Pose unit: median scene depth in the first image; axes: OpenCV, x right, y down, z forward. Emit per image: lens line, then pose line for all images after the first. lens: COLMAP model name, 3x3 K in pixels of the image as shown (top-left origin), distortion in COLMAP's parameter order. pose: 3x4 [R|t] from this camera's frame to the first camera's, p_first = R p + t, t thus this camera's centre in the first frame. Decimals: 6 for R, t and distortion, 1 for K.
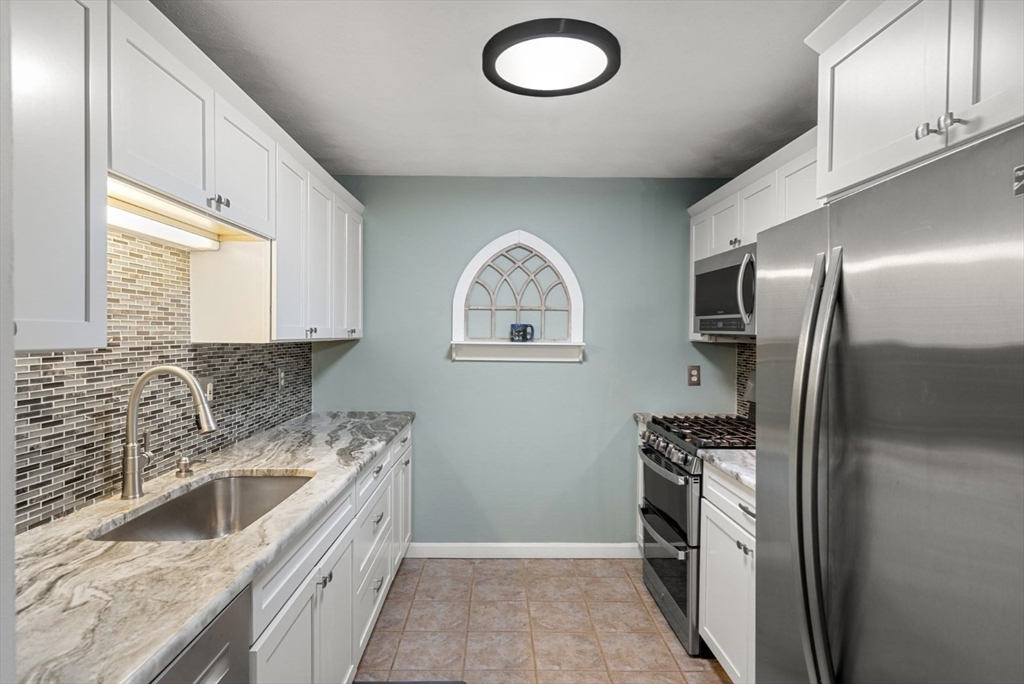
lens RADIAL K [[563.4, 0, 499.8], [0, 563.4, 338.8], [0, 0, 1]] dist [0.003340, 0.000452]
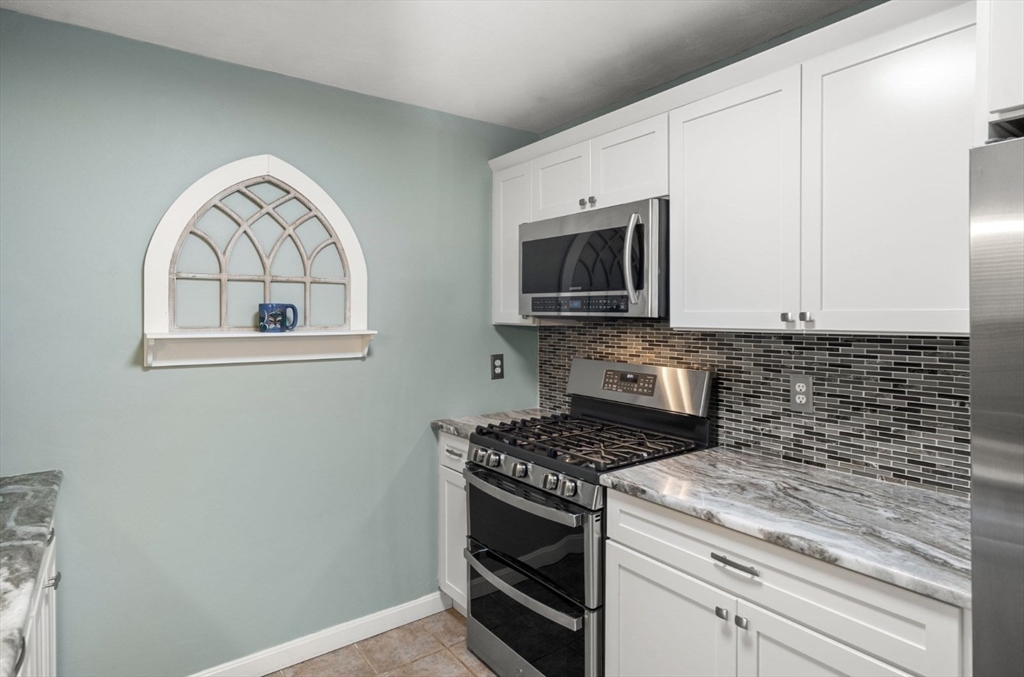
lens RADIAL K [[556.5, 0, 511.1], [0, 556.5, 317.8], [0, 0, 1]] dist [0.004292, 0.000449]
pose [[0.811688, -0.014358, 0.583914, -0.123224], [0.016048, 0.999869, 0.002278, -0.008040], [-0.583870, 0.007521, 0.811812, 0.367644]]
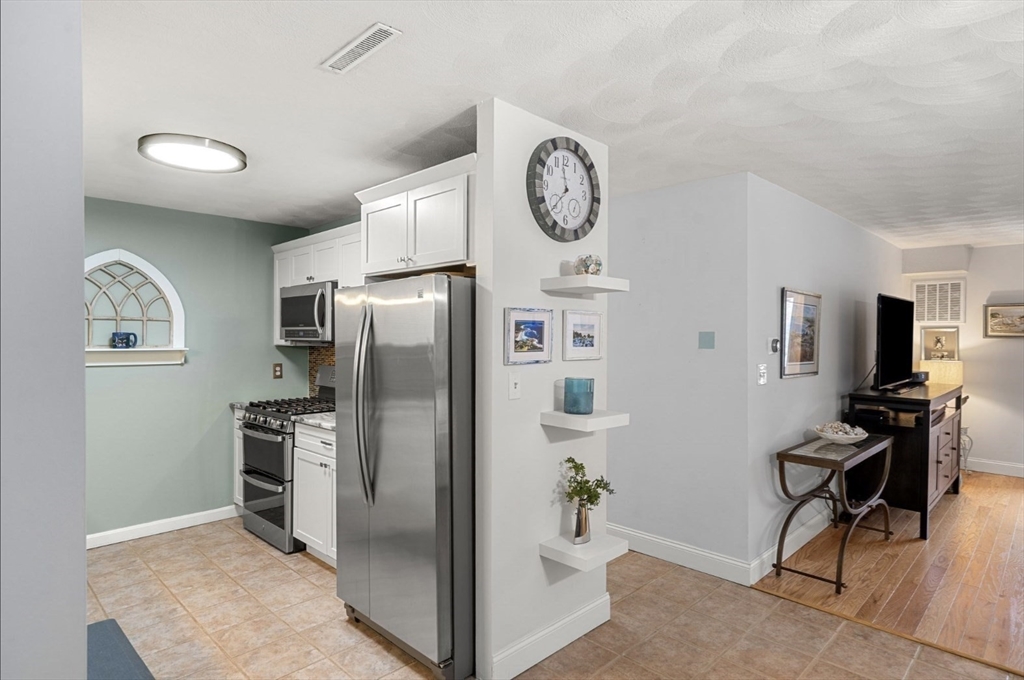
lens RADIAL K [[556.1, 0, 512.0], [0, 556.1, 340.0], [0, 0, 1]] dist [0.013147, -0.000082]
pose [[0.707189, -0.008050, 0.706978, -0.222378], [0.013345, 0.999909, -0.001963, 0.001642], [-0.706898, 0.010823, 0.707232, -0.374649]]
